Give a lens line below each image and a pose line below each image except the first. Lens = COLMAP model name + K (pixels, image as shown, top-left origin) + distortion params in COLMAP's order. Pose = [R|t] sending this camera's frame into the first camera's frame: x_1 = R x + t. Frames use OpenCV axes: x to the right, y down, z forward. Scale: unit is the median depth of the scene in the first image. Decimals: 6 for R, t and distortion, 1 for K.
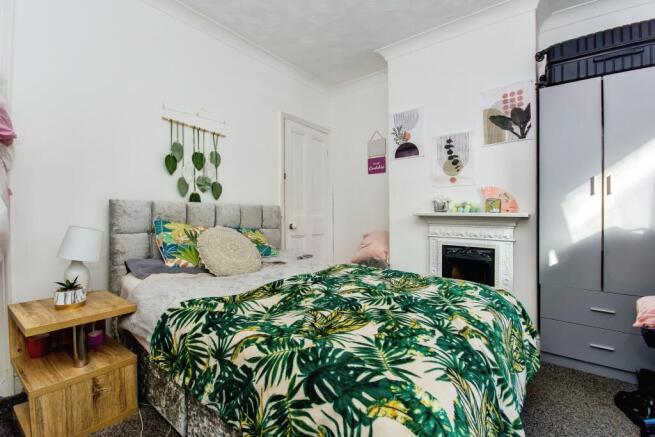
lens RADIAL K [[294.1, 0, 329.3], [0, 294.1, 231.5], [0, 0, 1]] dist [0.011057, -0.012402]
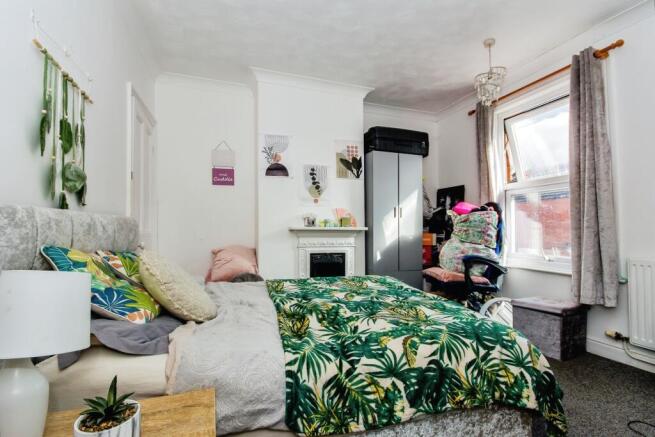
lens RADIAL K [[294.1, 0, 329.3], [0, 294.1, 231.5], [0, 0, 1]] dist [0.011057, -0.012402]
pose [[0.538242, -0.017392, 0.842611, -0.705132], [0.048565, 0.998766, -0.010407, -0.033276], [-0.841390, 0.046522, 0.538422, 0.322190]]
